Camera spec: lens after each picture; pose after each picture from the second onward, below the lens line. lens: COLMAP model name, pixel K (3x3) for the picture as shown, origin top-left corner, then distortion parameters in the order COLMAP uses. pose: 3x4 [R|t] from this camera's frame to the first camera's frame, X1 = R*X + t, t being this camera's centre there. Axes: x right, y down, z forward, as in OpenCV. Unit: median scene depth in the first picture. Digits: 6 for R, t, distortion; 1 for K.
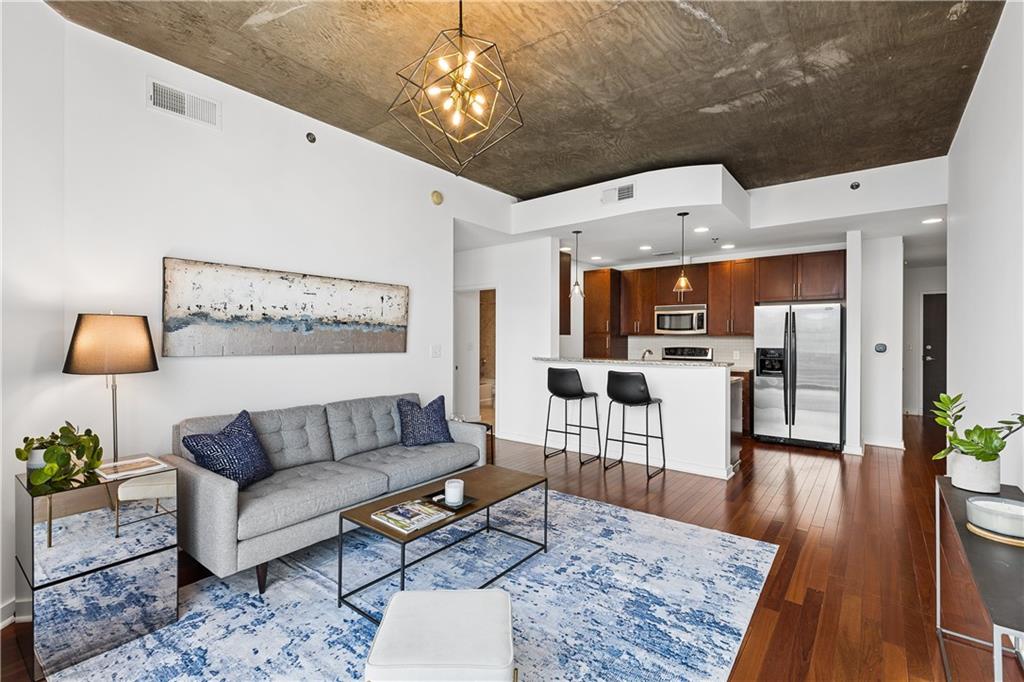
lens RADIAL K [[458.0, 0, 512.1], [0, 458.0, 339.2], [0, 0, 1]] dist [0.008767, -0.002464]
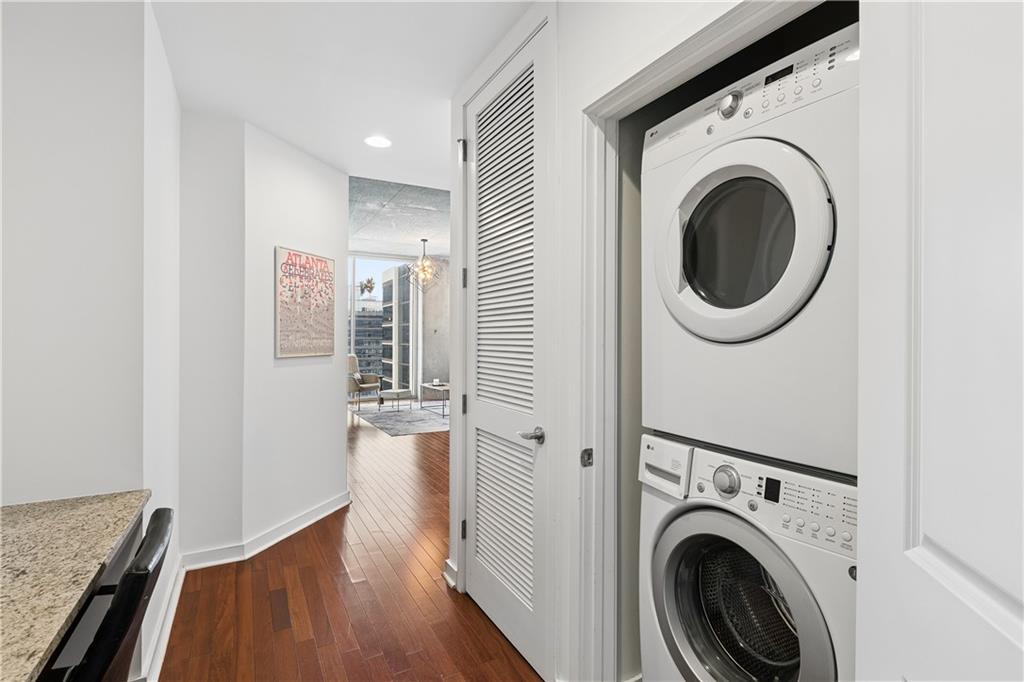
lens RADIAL K [[486.5, 0, 508.2], [0, 486.5, 337.8], [0, 0, 1]] dist [0.000522, 0.001075]
pose [[-0.396027, -0.006489, -0.918216, 1.980245], [-0.008102, 0.999961, -0.003572, 0.011686], [0.918203, 0.006025, -0.396064, 1.951647]]
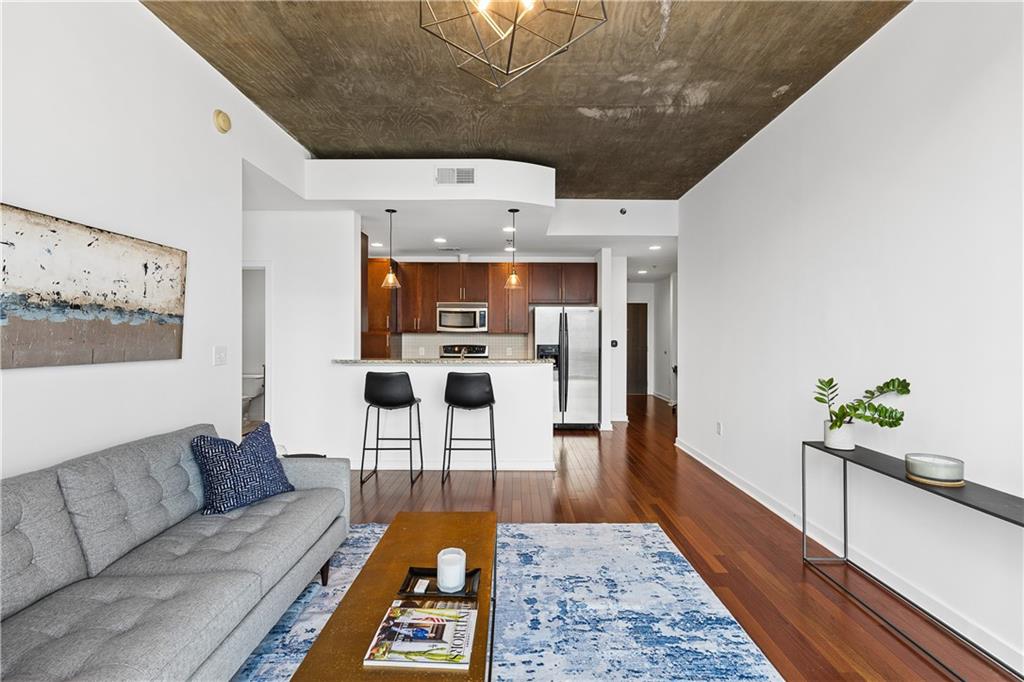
lens RADIAL K [[458.0, 0, 513.3], [0, 458.0, 337.6], [0, 0, 1]] dist [0.008767, -0.002464]
pose [[0.786630, -0.001878, 0.617422, -0.312194], [0.000643, 0.999997, 0.002222, -0.000657], [-0.617425, -0.001351, 0.786629, 0.288061]]
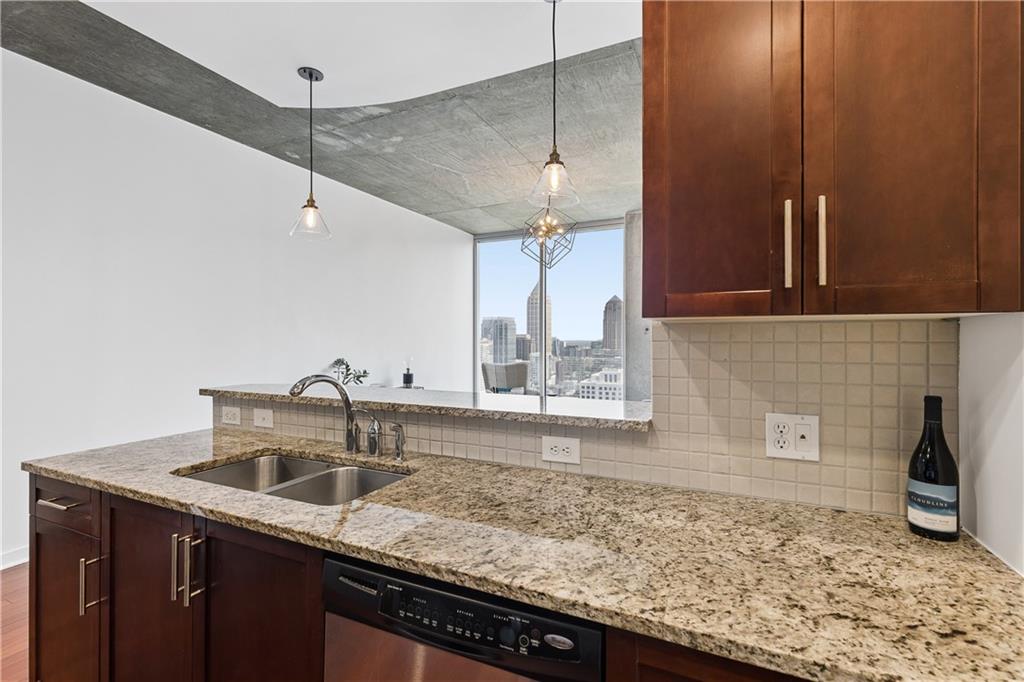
lens RADIAL K [[458.0, 0, 514.8], [0, 458.0, 337.8], [0, 0, 1]] dist [0.008767, -0.002464]
pose [[-0.972625, -0.002841, -0.232364, 0.360811], [-0.002877, 0.999996, -0.000185, -0.002346], [0.232364, 0.000489, -0.972629, 1.964083]]
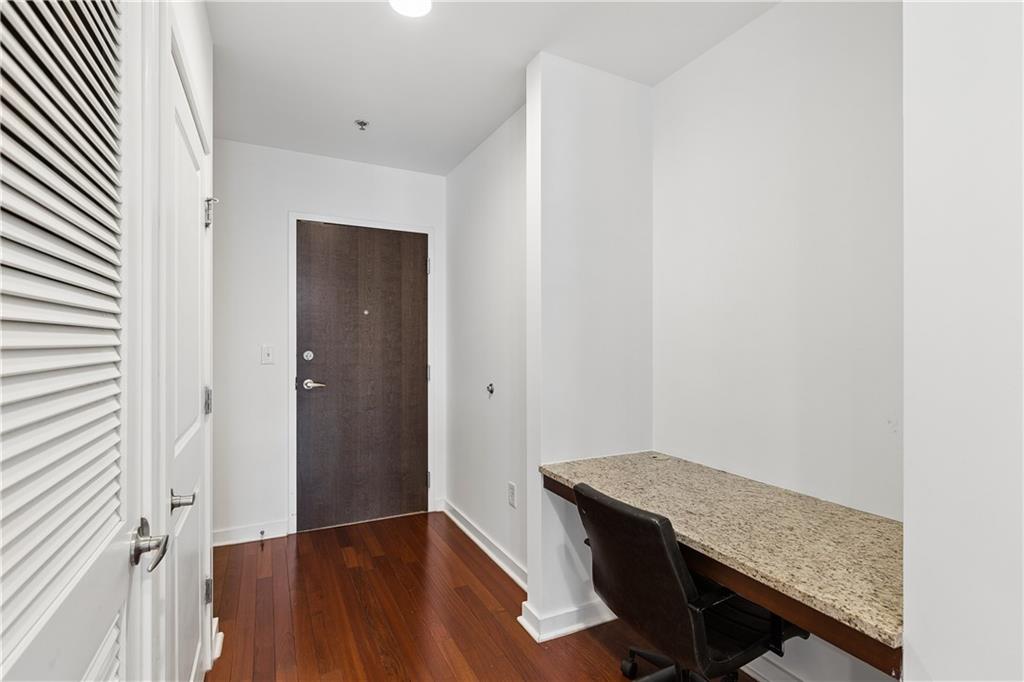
lens RADIAL K [[486.5, 0, 509.4], [0, 486.5, 341.0], [0, 0, 1]] dist [0.000522, 0.001075]
pose [[0.428057, -0.003322, 0.903745, 1.345924], [0.004121, 0.999990, 0.001724, 0.012329], [-0.903742, 0.002986, 0.428067, 1.489759]]
